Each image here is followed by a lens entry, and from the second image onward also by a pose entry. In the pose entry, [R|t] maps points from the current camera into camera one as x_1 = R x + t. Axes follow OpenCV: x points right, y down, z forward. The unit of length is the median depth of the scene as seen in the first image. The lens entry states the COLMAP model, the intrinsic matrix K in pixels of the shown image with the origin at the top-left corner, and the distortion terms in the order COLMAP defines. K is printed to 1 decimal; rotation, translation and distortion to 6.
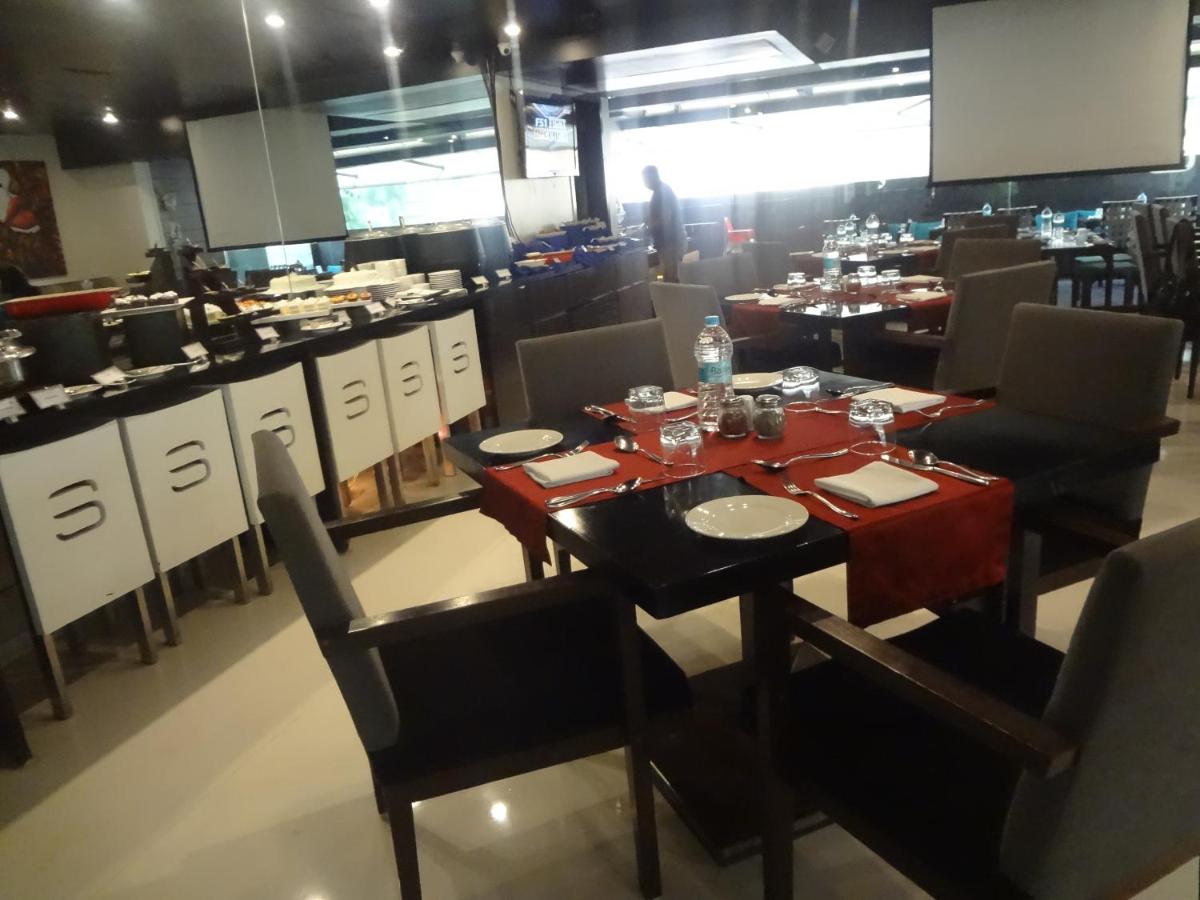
lens RADIAL K [[904.5, 0, 595.4], [0, 904.5, 452.4], [0, 0, 1]] dist [-0.042520, 0.007145]
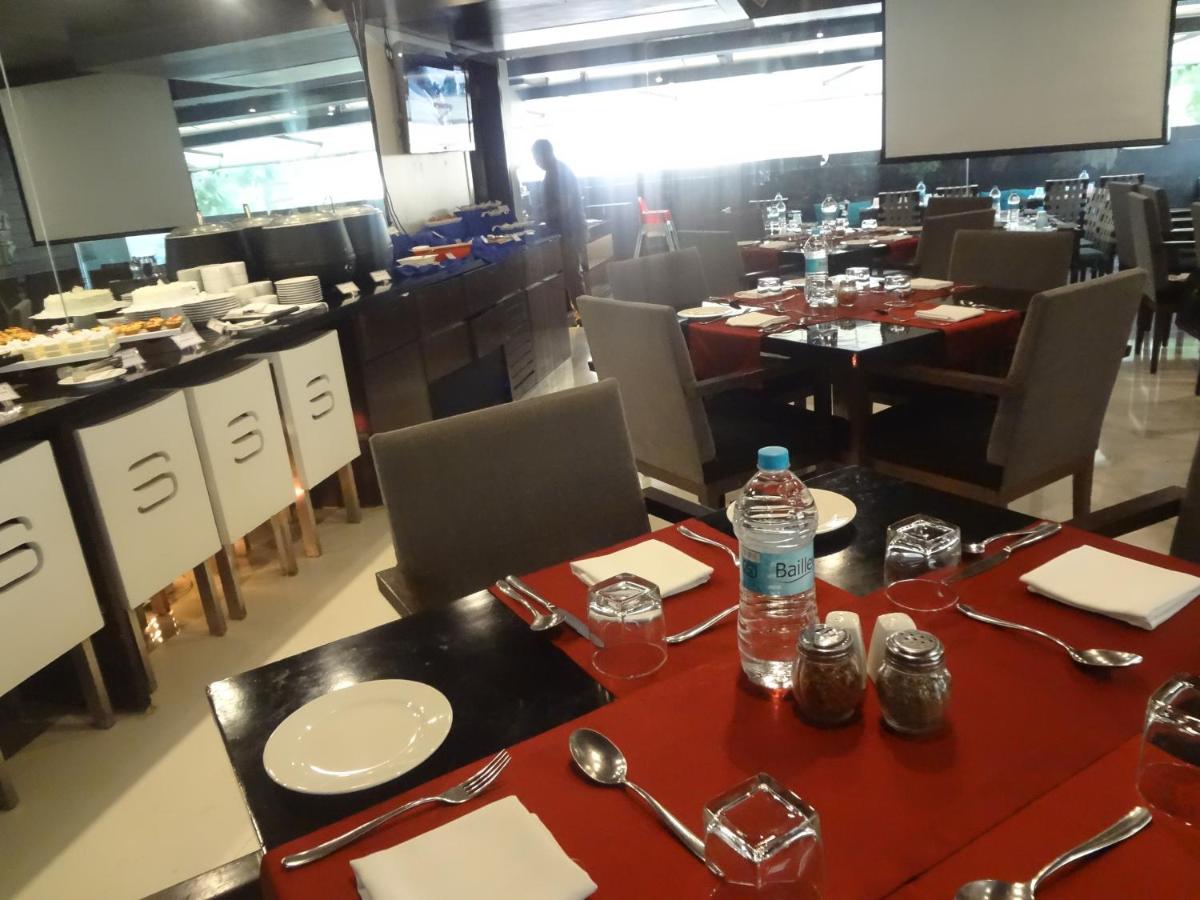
lens RADIAL K [[895.4, 0, 603.3], [0, 895.4, 457.3], [0, 0, 1]] dist [-0.056436, 0.013876]
pose [[0.993171, -0.036544, 0.110800, -0.002133], [0.033099, 0.998914, 0.032777, -0.057251], [-0.111877, -0.028886, 0.993302, 0.198404]]
